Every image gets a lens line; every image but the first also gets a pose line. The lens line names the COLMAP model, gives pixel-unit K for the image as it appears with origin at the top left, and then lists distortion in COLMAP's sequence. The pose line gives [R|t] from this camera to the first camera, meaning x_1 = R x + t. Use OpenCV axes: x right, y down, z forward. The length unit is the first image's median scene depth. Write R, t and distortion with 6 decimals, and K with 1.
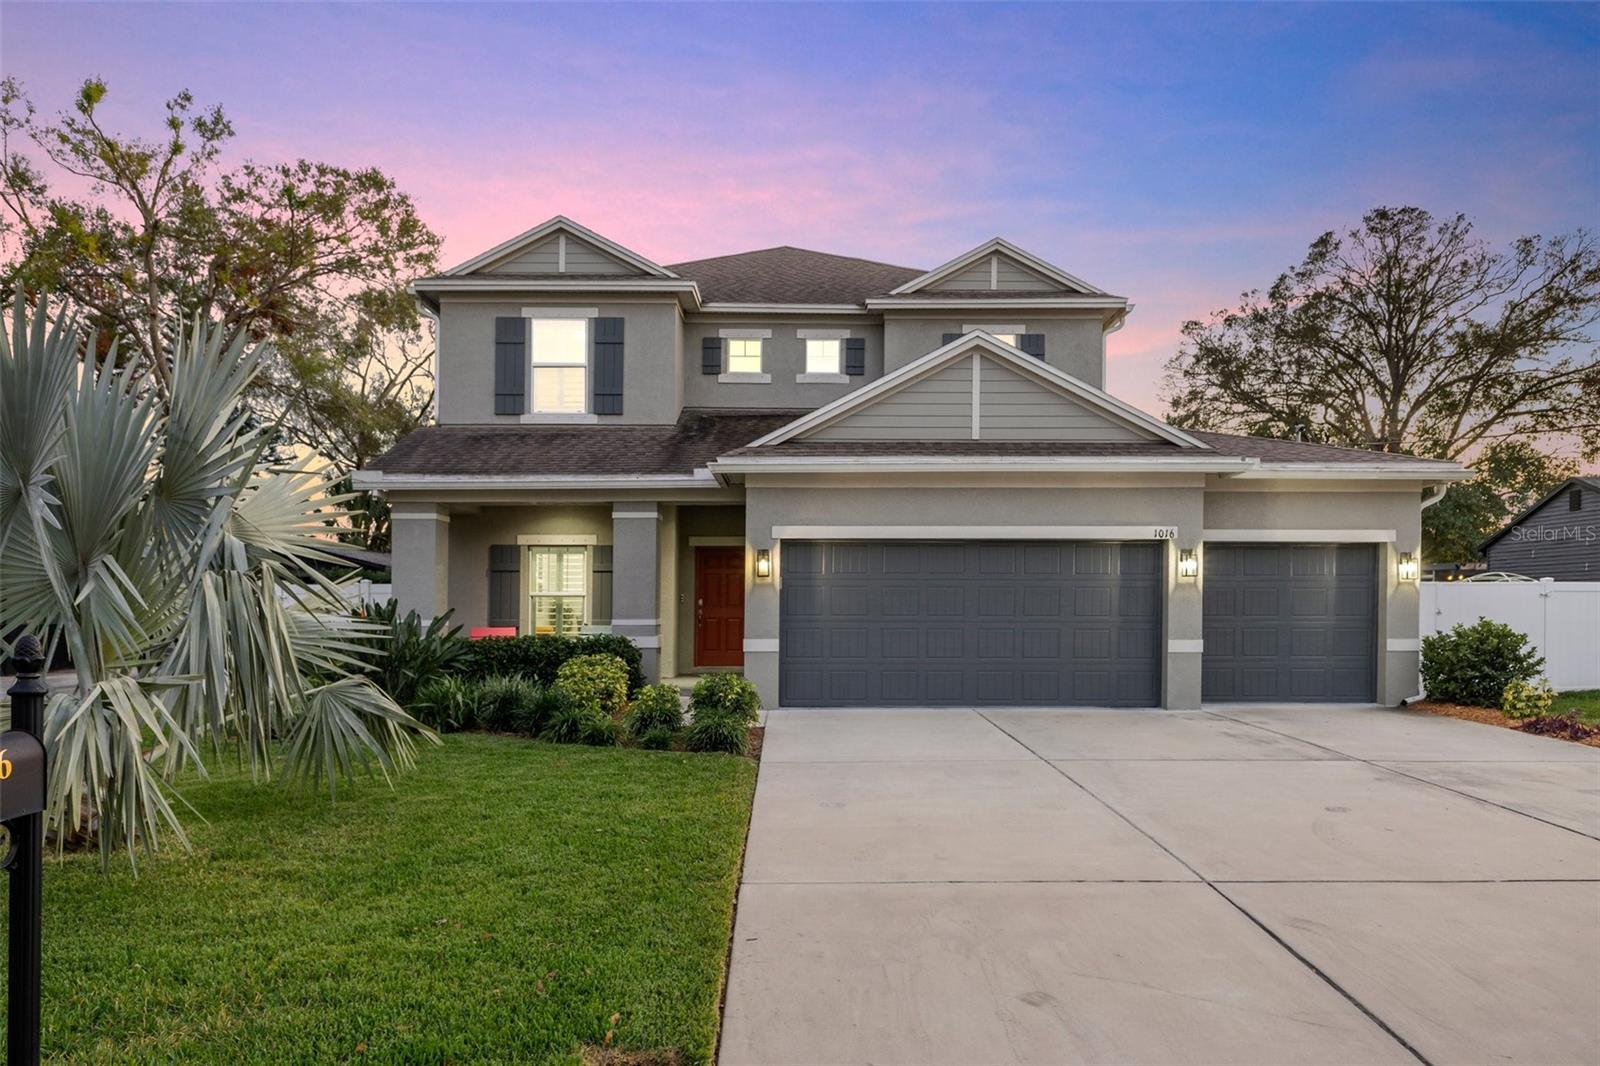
lens RADIAL K [[1085.3, 0, 800.3], [0, 1085.3, 605.9], [0, 0, 1]] dist [-0.002137, -0.000375]
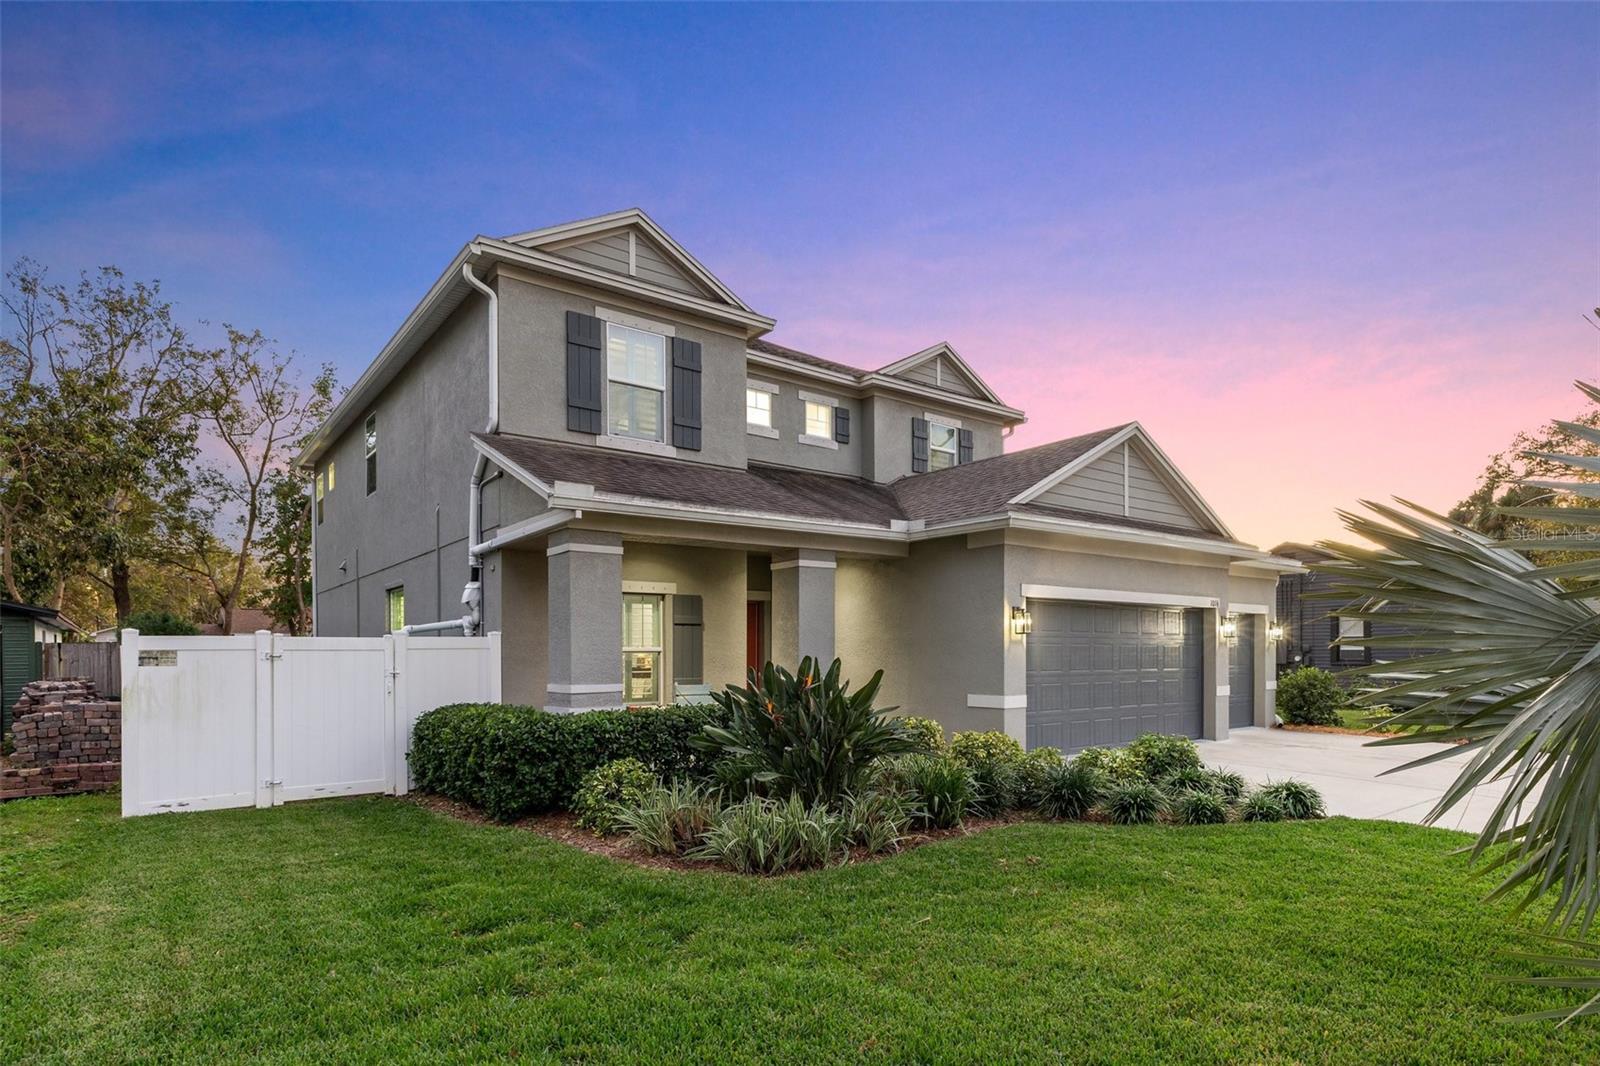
lens RADIAL K [[864.0, 0, 799.6], [0, 864.0, 660.5], [0, 0, 1]] dist [0.001151, 0.000086]
pose [[0.800236, -0.009607, 0.599609, -0.531515], [0.004759, 0.999942, 0.009669, -0.008554], [-0.599667, -0.004884, 0.800235, 0.373487]]
